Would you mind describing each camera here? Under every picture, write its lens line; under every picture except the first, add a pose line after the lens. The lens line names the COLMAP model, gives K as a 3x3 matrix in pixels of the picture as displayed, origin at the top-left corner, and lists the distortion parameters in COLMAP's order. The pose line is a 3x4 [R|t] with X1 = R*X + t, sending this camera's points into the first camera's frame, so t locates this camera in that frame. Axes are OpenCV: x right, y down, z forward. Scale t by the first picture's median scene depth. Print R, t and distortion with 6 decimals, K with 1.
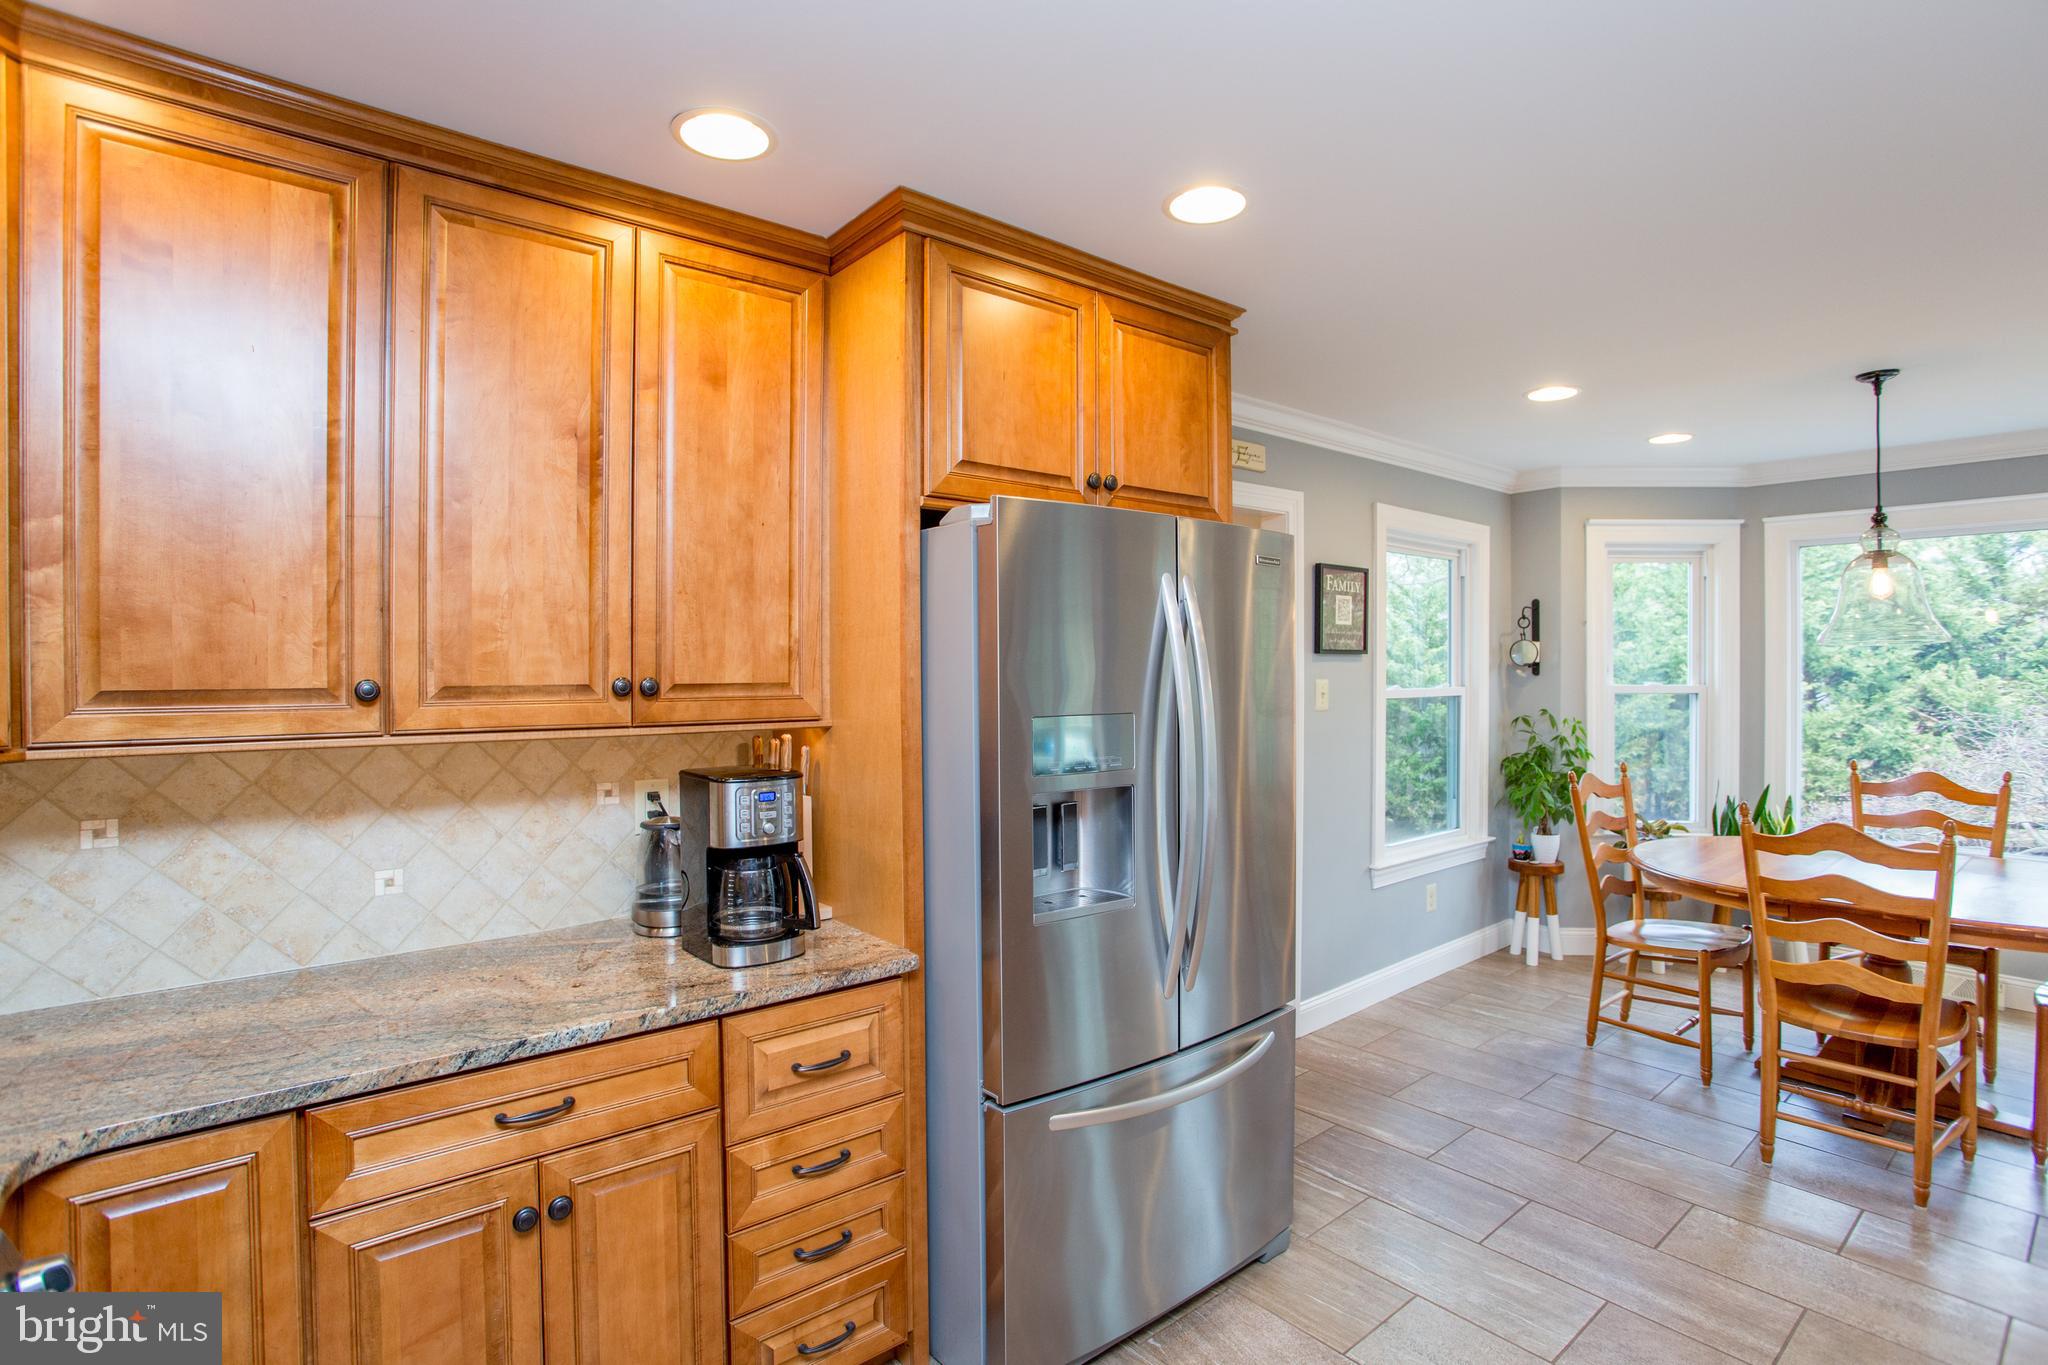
lens RADIAL K [[991.3, 0, 1026.8], [0, 991.3, 671.1], [0, 0, 1]] dist [-0.065737, 0.021589]
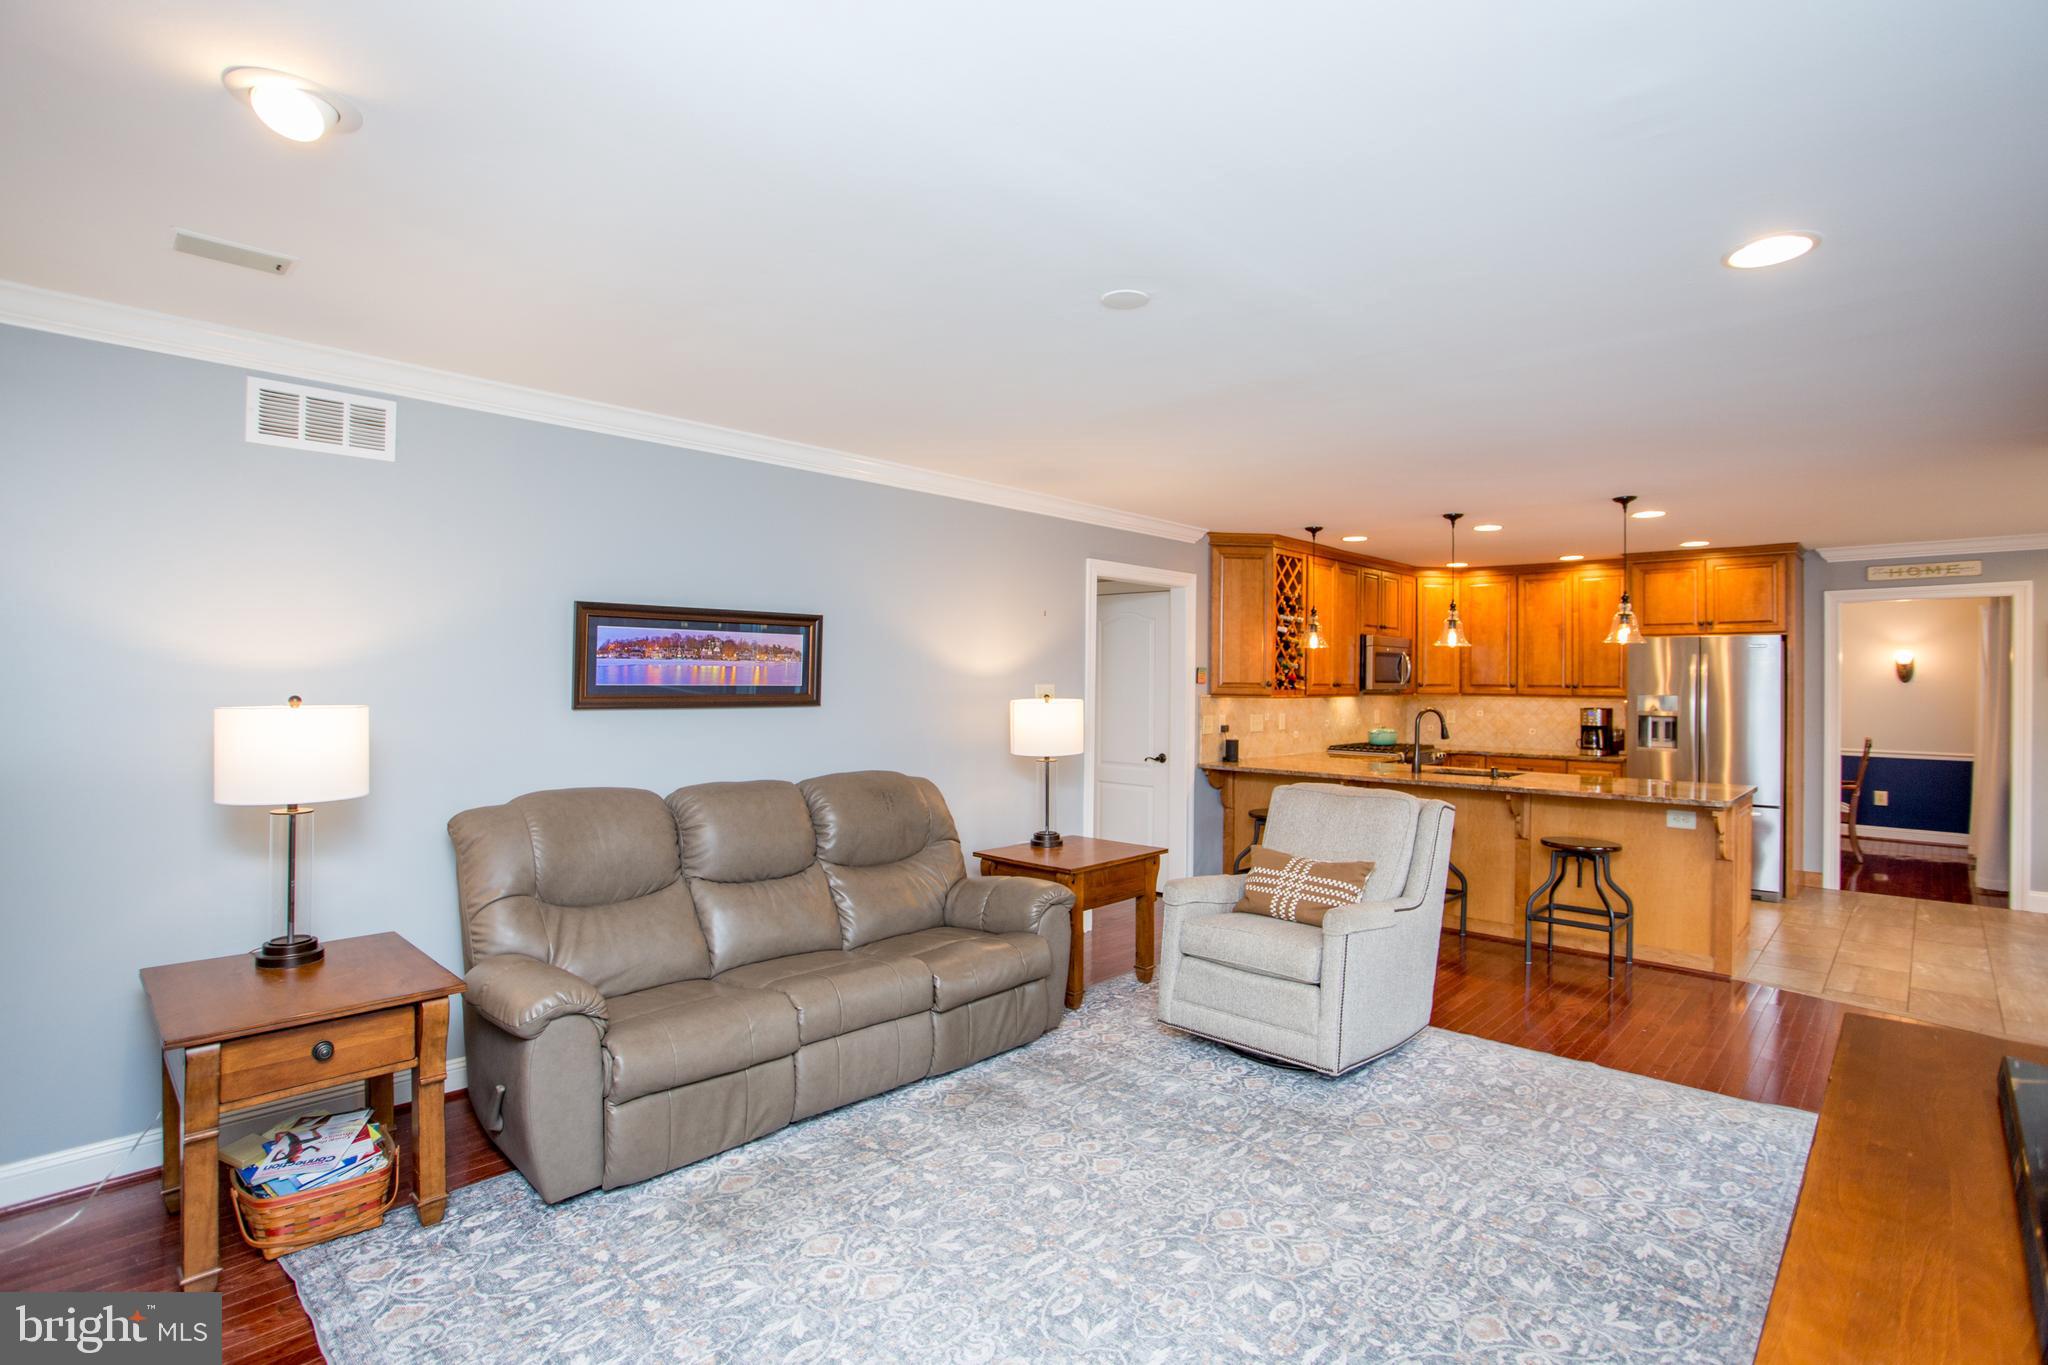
lens RADIAL K [[991.3, 0, 1020.3], [0, 991.3, 675.0], [0, 0, 1]] dist [-0.065737, 0.021589]
pose [[0.121747, -0.000945, -0.992561, 3.268033], [-0.018275, 0.999828, -0.003193, 0.024377], [0.992393, 0.018528, 0.121708, -1.732266]]
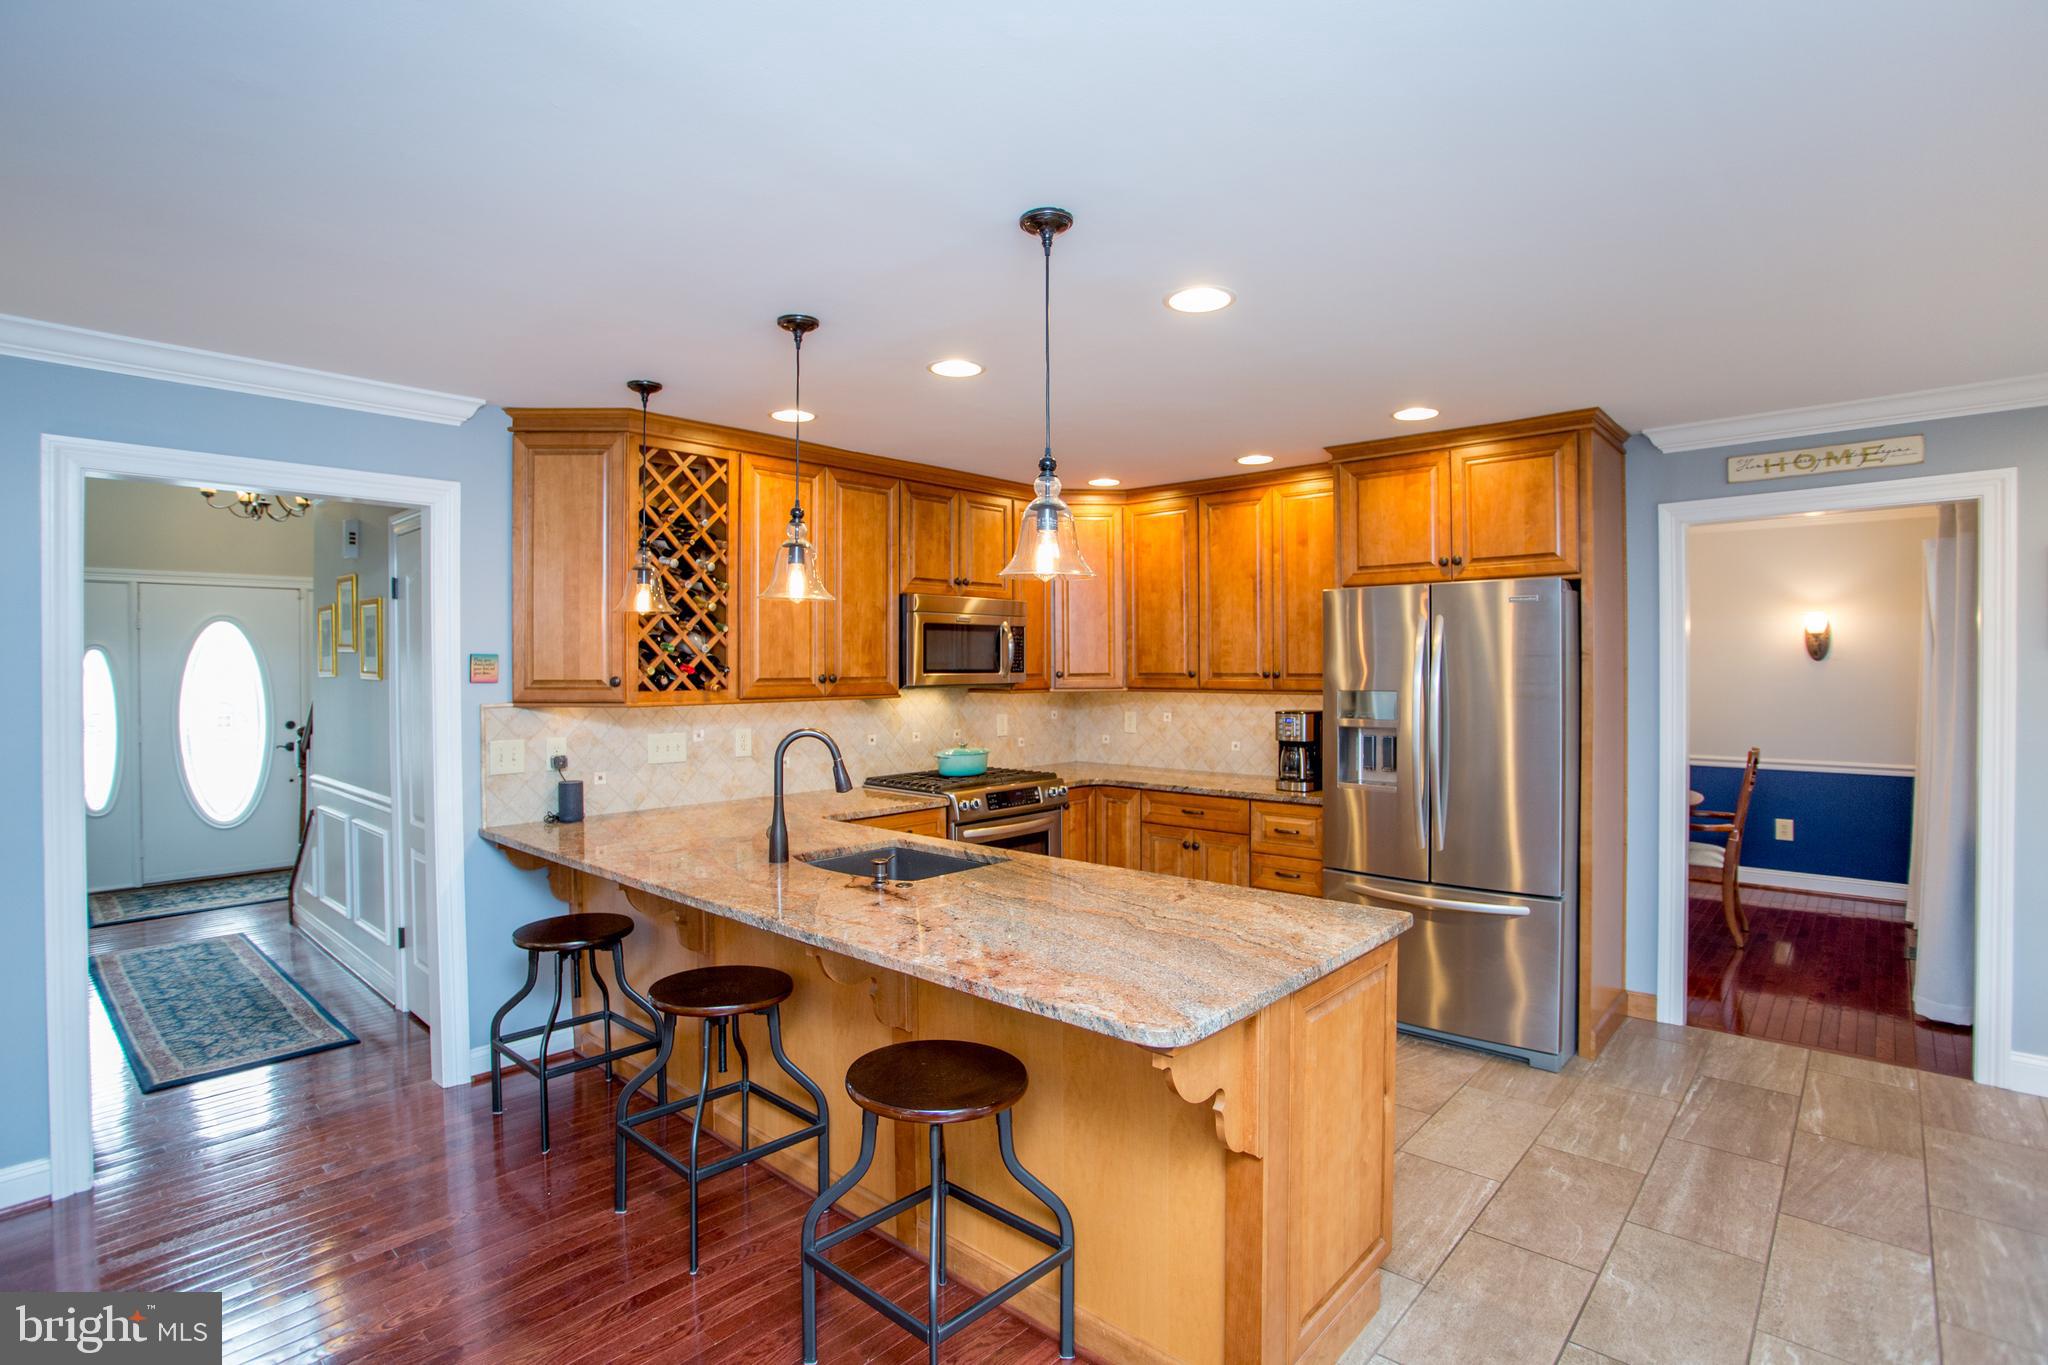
lens RADIAL K [[991.3, 0, 1029.8], [0, 991.3, 673.6], [0, 0, 1]] dist [-0.065737, 0.021589]
pose [[0.157114, 0.009355, -0.987536, 1.940636], [-0.004088, 0.999953, 0.008822, -0.005295], [0.987572, 0.002651, 0.157144, 0.000388]]
